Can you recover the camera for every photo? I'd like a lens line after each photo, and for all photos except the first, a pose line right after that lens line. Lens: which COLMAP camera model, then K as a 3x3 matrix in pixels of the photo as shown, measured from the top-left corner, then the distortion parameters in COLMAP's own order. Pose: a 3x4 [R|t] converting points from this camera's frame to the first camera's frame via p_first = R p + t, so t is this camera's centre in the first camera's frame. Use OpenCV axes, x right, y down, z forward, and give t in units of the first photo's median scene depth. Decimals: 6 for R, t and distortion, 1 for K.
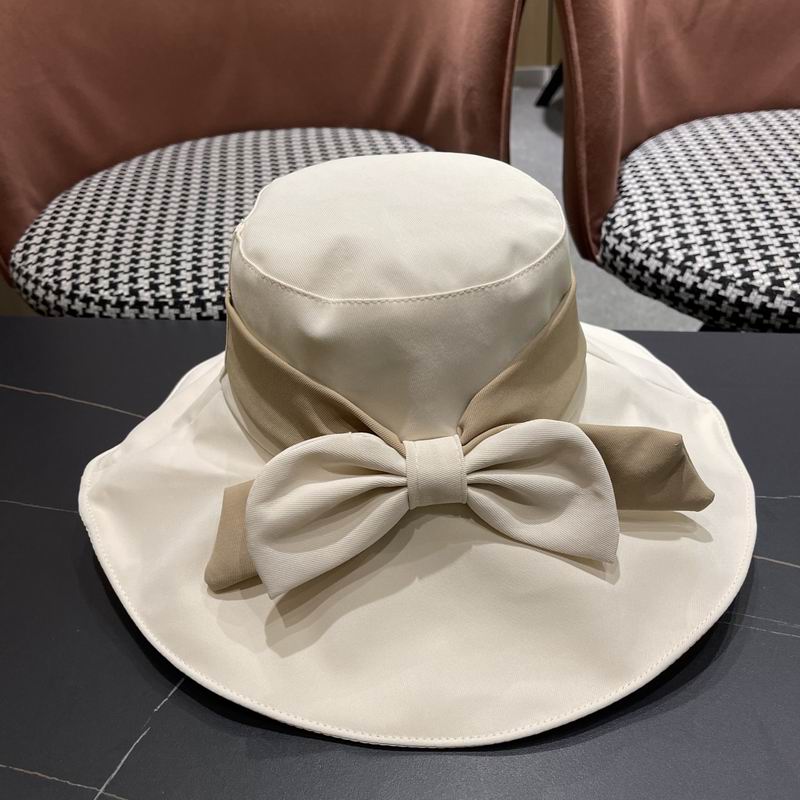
lens RADIAL K [[830.0, 0, 398.3], [0, 830.0, 415.5], [0, 0, 1]] dist [0.014875, 0.000000]
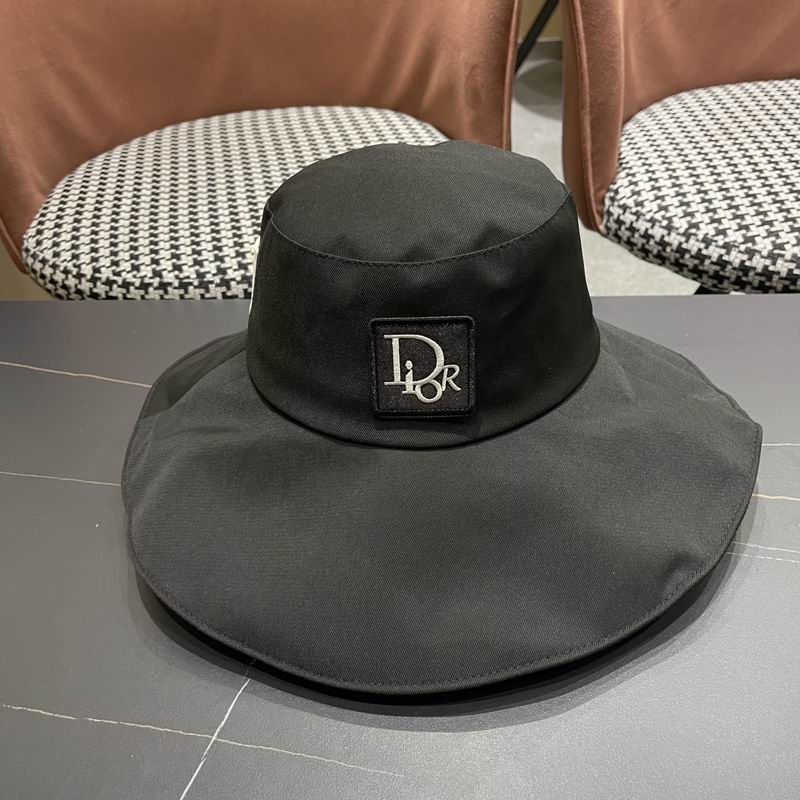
lens RADIAL K [[830.0, 0, 403.8], [0, 830.0, 414.4], [0, 0, 1]] dist [0.014875, 0.000000]
pose [[0.997890, -0.038013, 0.052642, -0.076421], [0.036699, 0.998996, 0.025710, 0.008375], [-0.053566, -0.023724, 0.998282, -0.034802]]
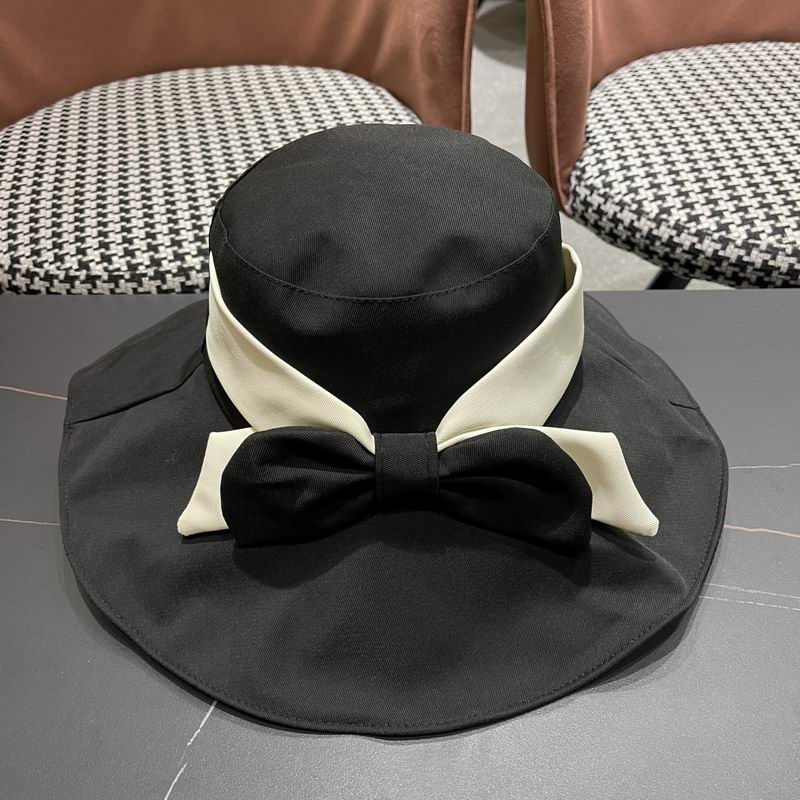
lens RADIAL K [[830.0, 0, 412.5], [0, 830.0, 415.2], [0, 0, 1]] dist [0.014875, 0.000000]
pose [[0.992702, -0.057120, 0.106203, -0.063158], [0.046775, 0.994138, 0.097474, -0.055520], [-0.111148, -0.091795, 0.989555, 0.031865]]
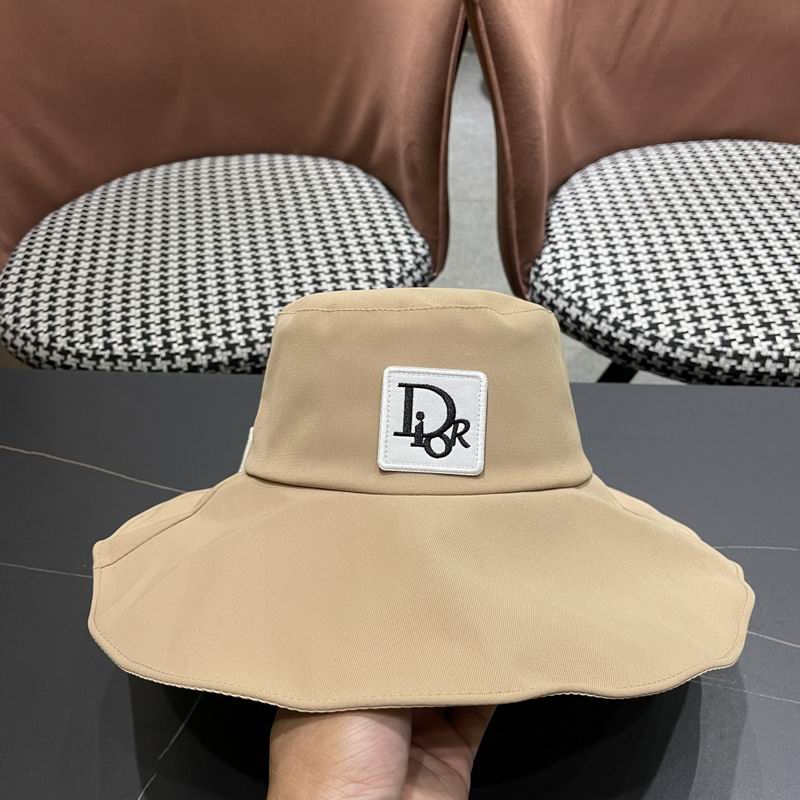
lens RADIAL K [[830.0, 0, 399.2], [0, 830.0, 410.7], [0, 0, 1]] dist [0.014875, 0.000000]
pose [[0.998419, -0.025847, 0.049906, 0.008810], [0.022231, 0.997179, 0.071694, -0.132138], [-0.051618, -0.070471, 0.996177, -0.119108]]
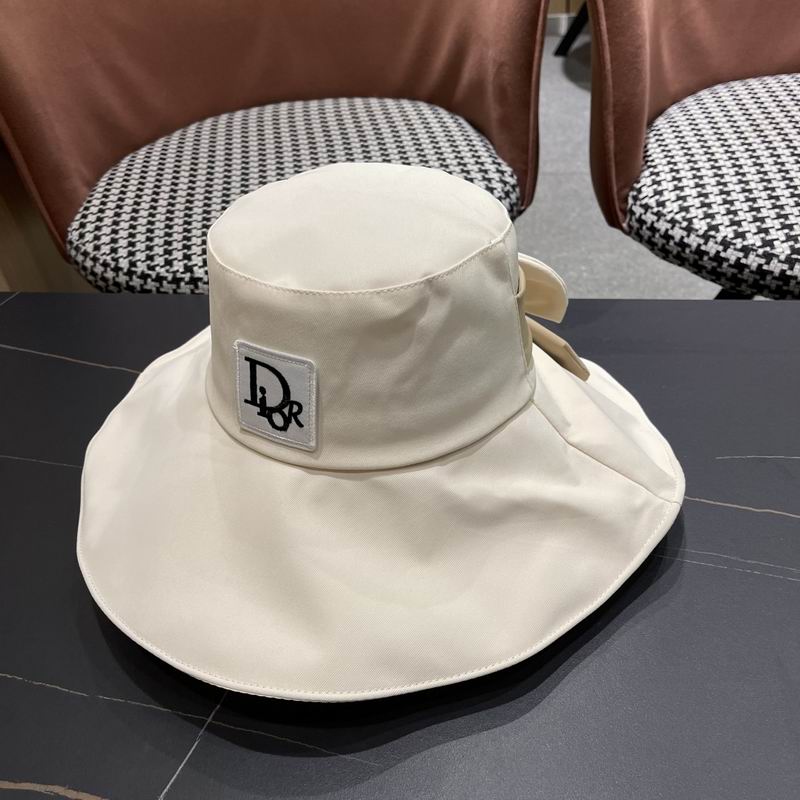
lens RADIAL K [[830.0, 0, 401.6], [0, 830.0, 407.9], [0, 0, 1]] dist [0.014875, 0.000000]
pose [[0.999764, -0.015209, -0.015528, -0.030480], [0.016012, 0.998469, 0.052950, -0.022095], [0.014699, -0.053186, 0.998476, -0.069446]]
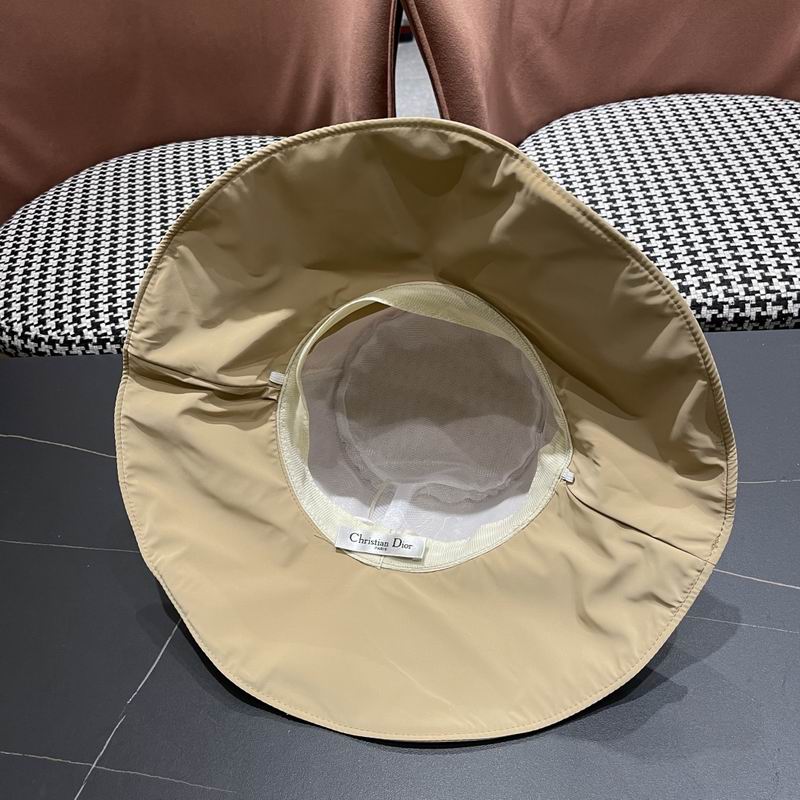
lens RADIAL K [[830.0, 0, 407.8], [0, 830.0, 415.2], [0, 0, 1]] dist [0.014875, 0.000000]
pose [[0.995599, -0.085805, 0.037694, 0.082289], [0.081304, 0.990819, 0.108012, -0.119597], [-0.046616, -0.104472, 0.993435, -0.176874]]
